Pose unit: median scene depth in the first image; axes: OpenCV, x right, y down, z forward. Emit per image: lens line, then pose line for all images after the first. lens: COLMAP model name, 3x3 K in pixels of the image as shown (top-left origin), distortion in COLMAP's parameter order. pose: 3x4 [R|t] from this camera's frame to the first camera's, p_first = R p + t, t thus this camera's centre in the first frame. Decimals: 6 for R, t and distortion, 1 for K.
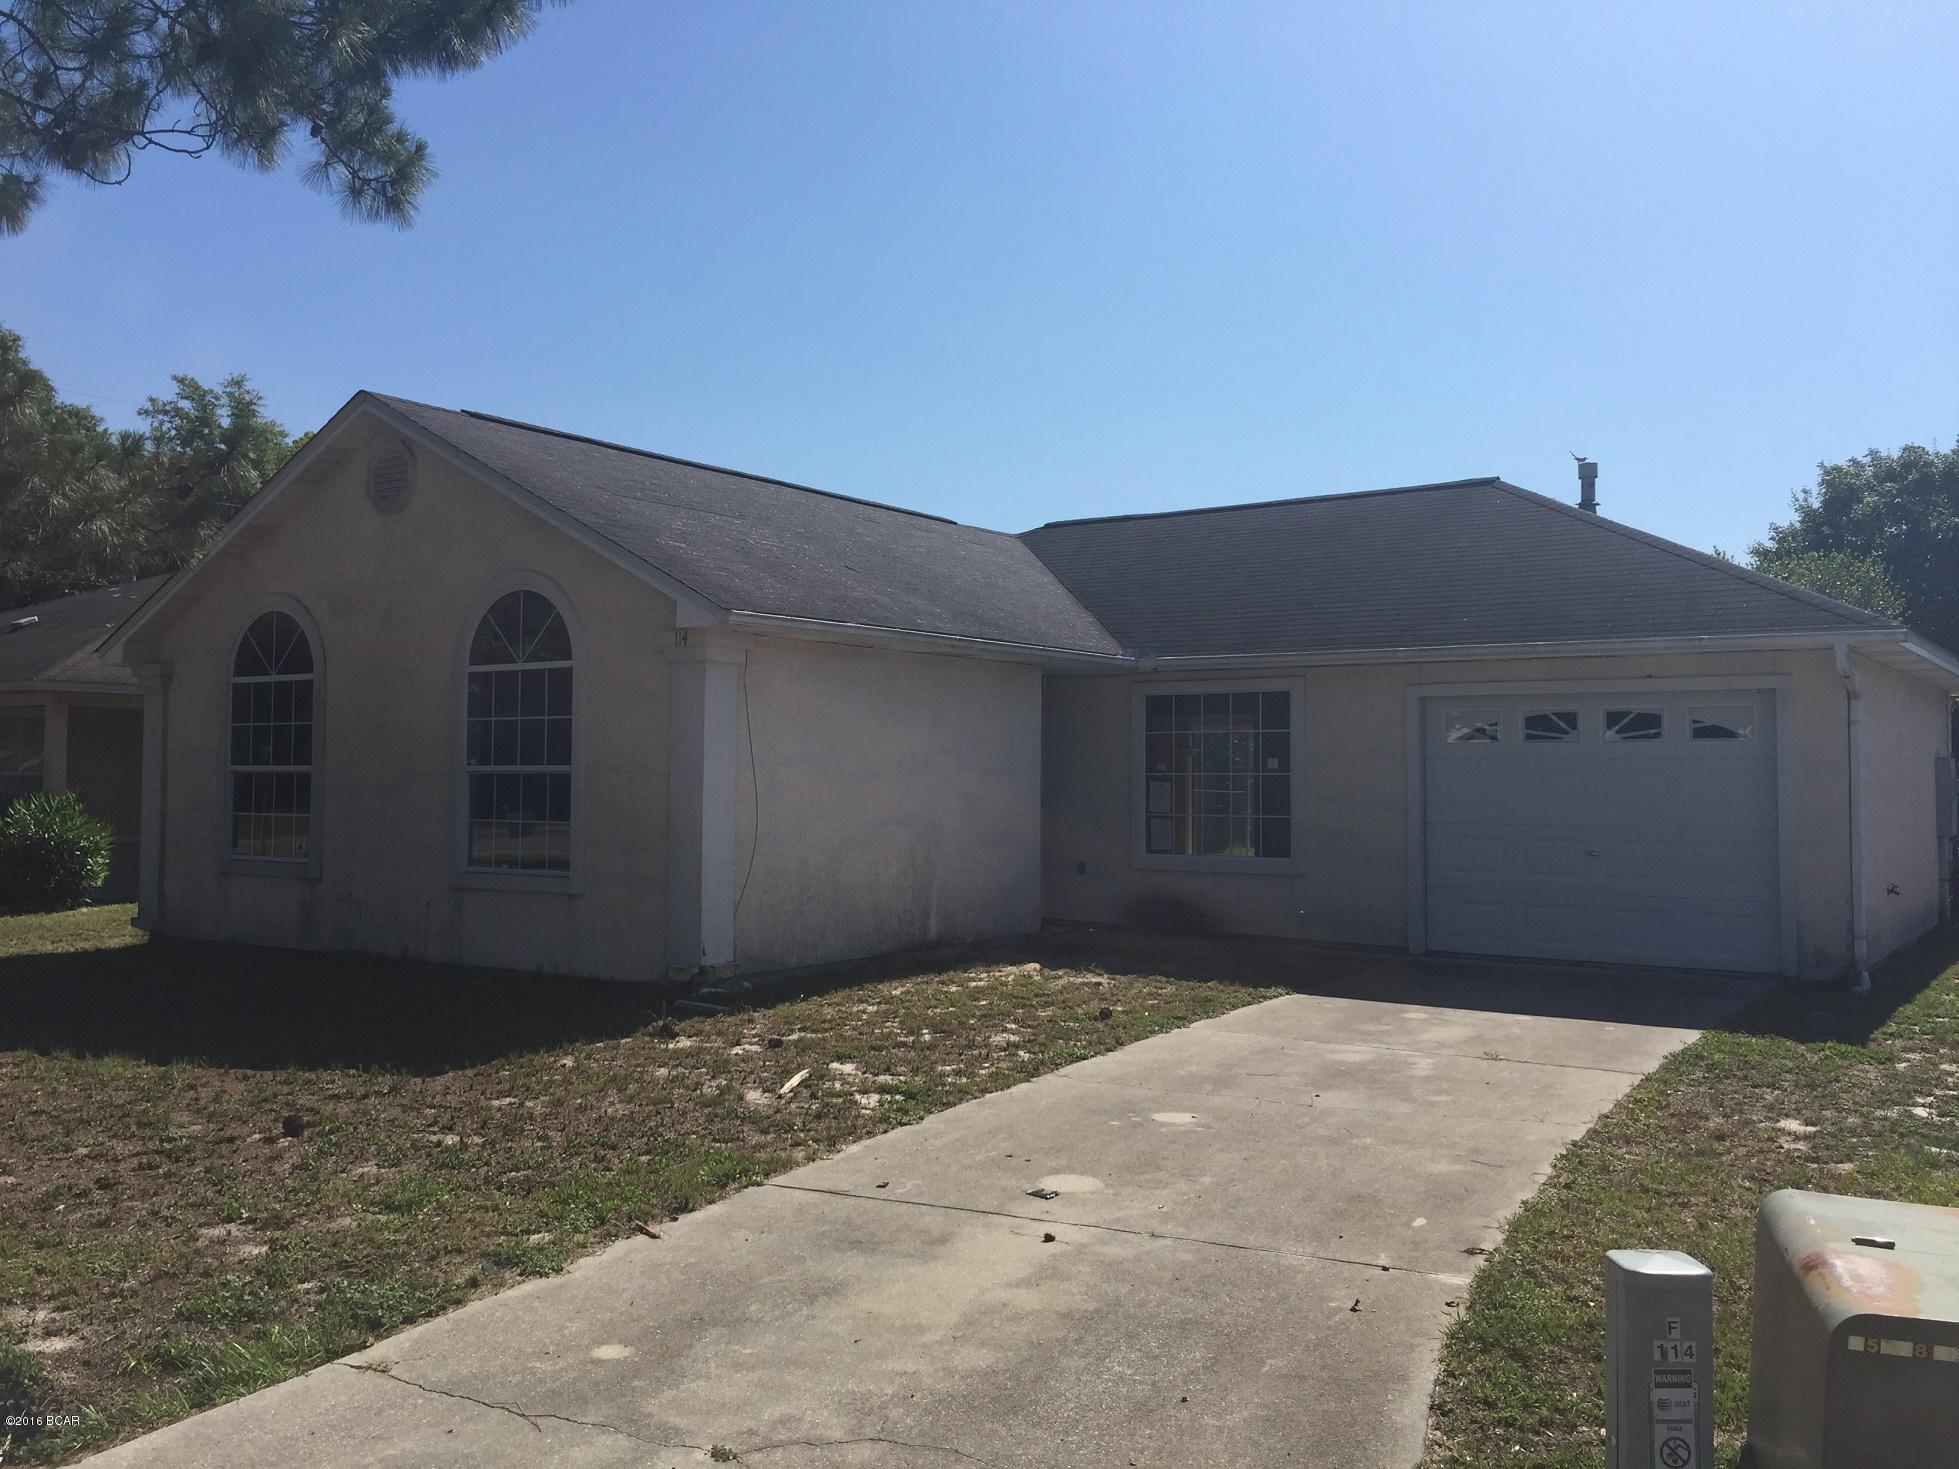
lens RADIAL K [[1646.2, 0, 979.5], [0, 1646.2, 734.5], [0, 0, 1]] dist [0.013418, -0.004187]
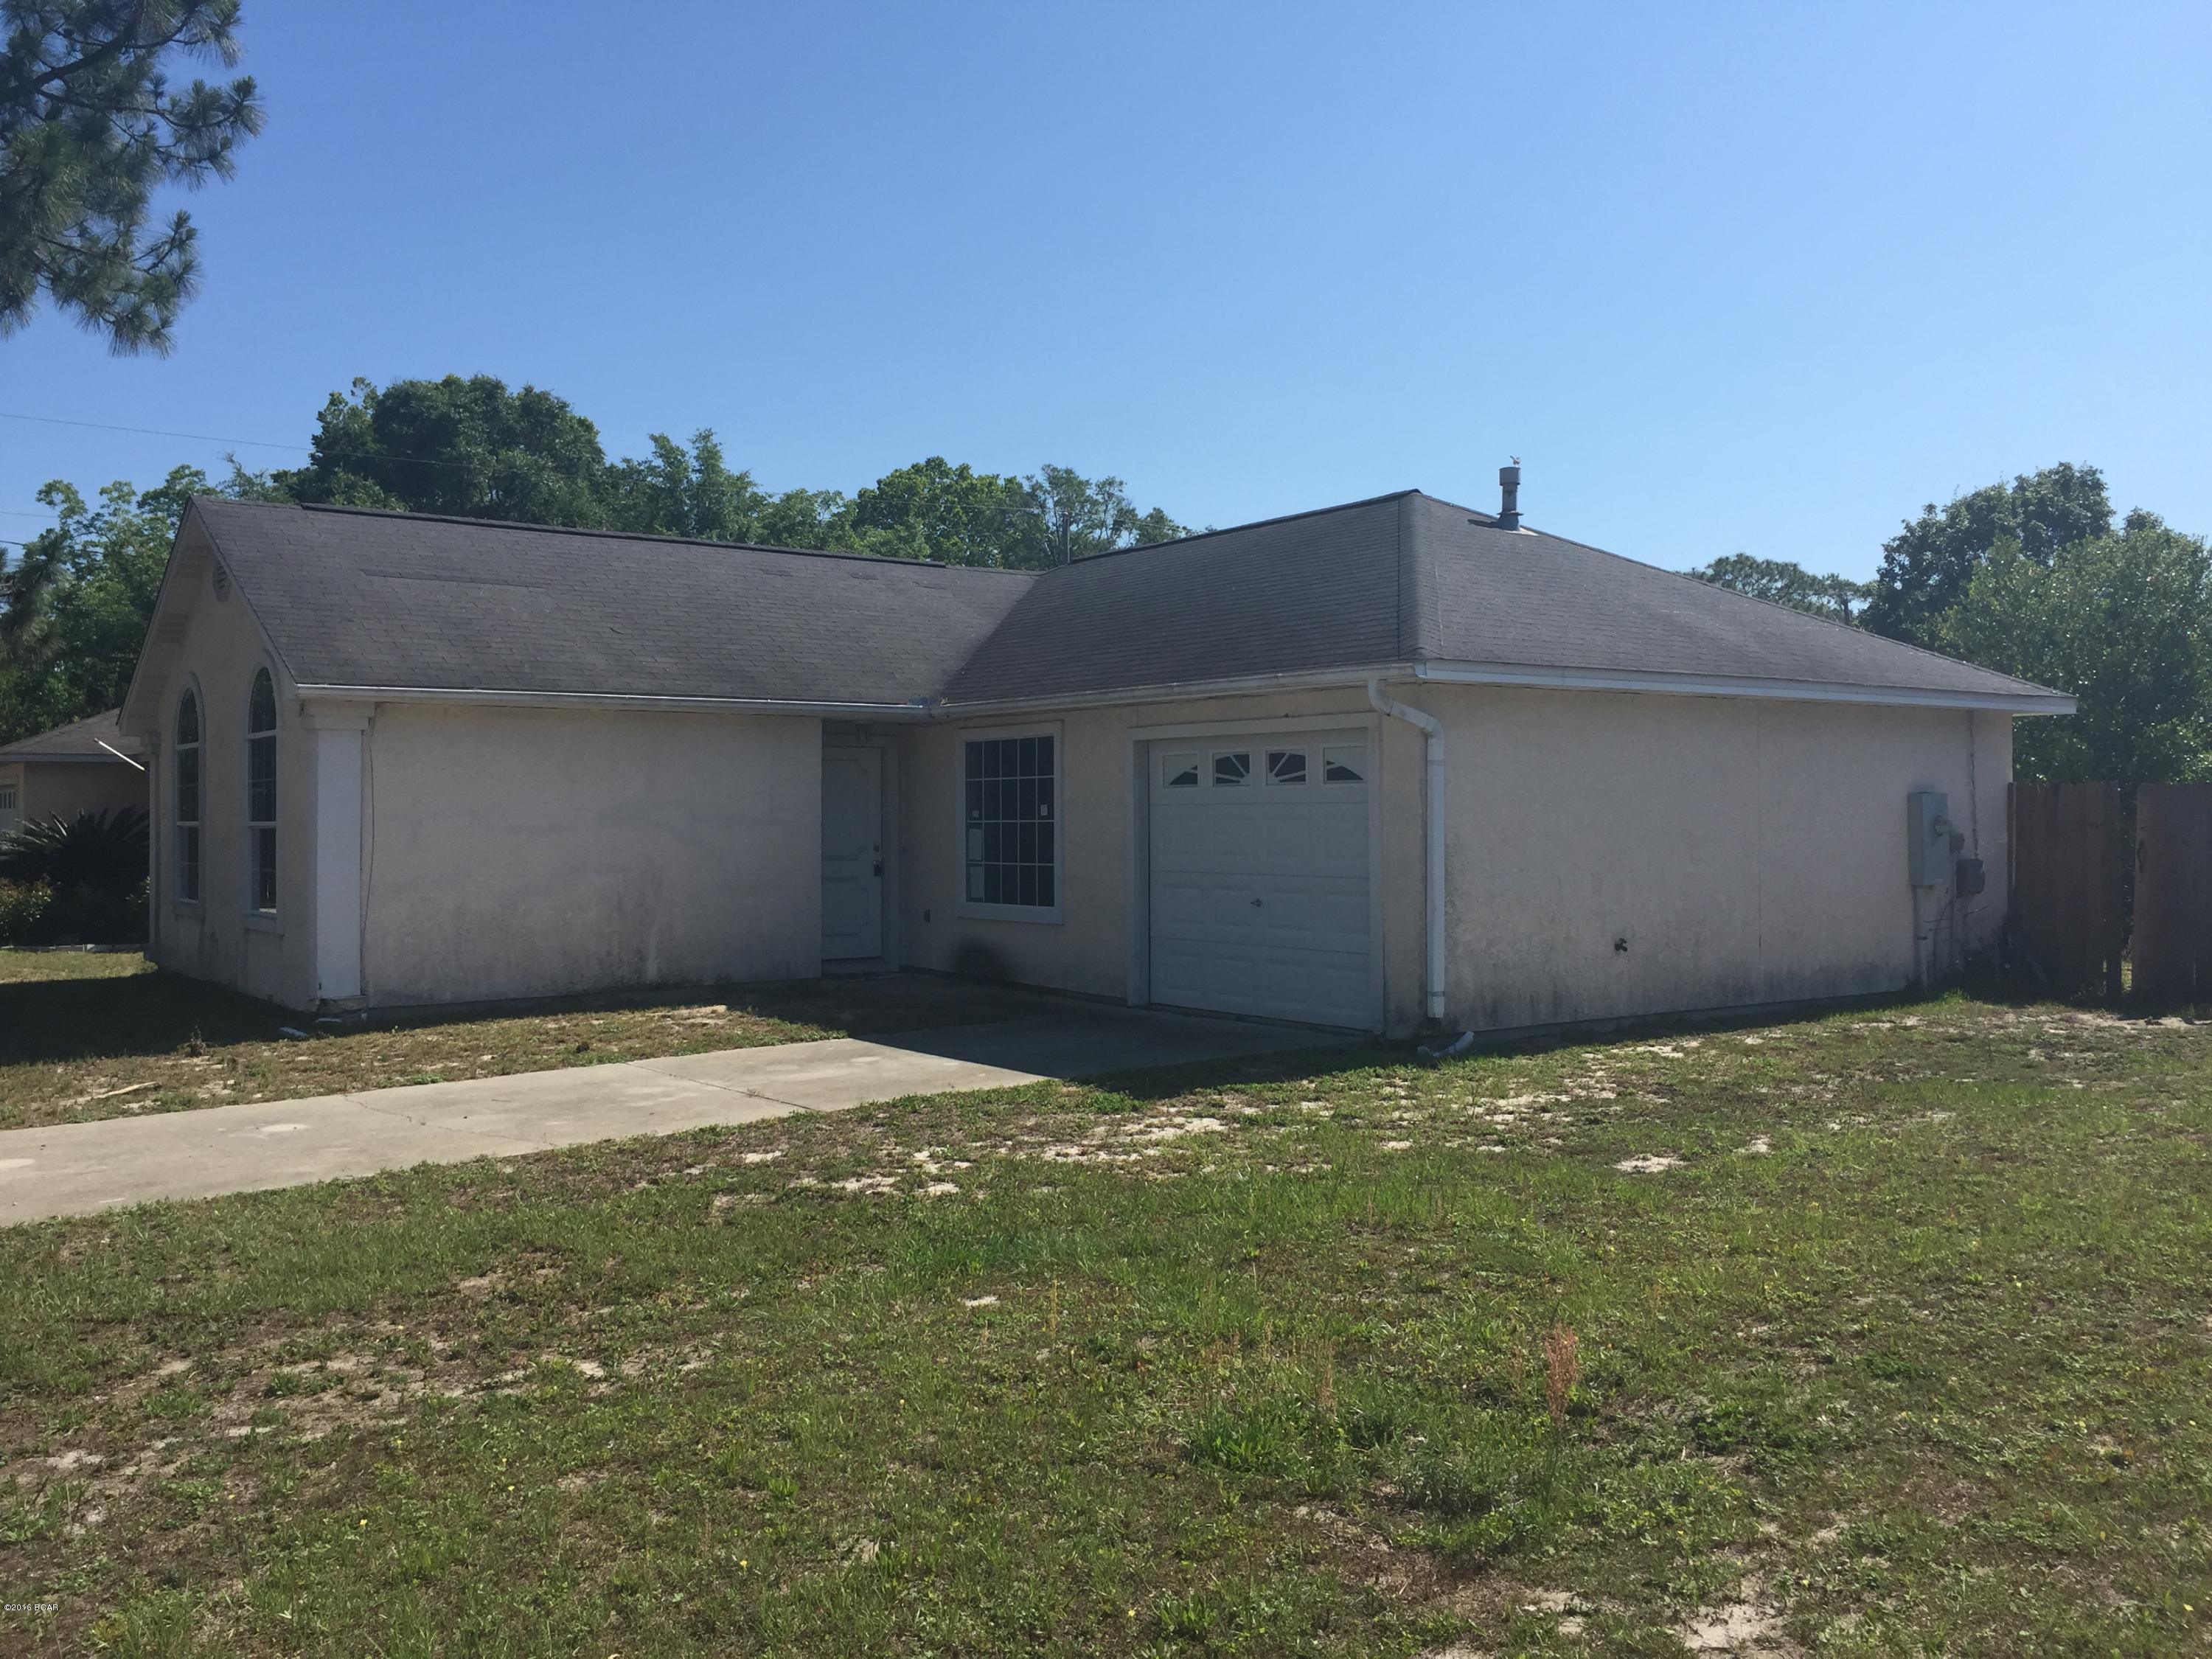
lens RADIAL K [[1827.0, 0, 1106.0], [0, 1827.0, 829.5], [0, 0, 1]] dist [0.010246, 0.001832]
pose [[0.952275, -0.007749, -0.305144, 0.577116], [0.017683, 0.999399, 0.029806, -0.002955], [0.304730, -0.033780, 0.951840, -0.025115]]
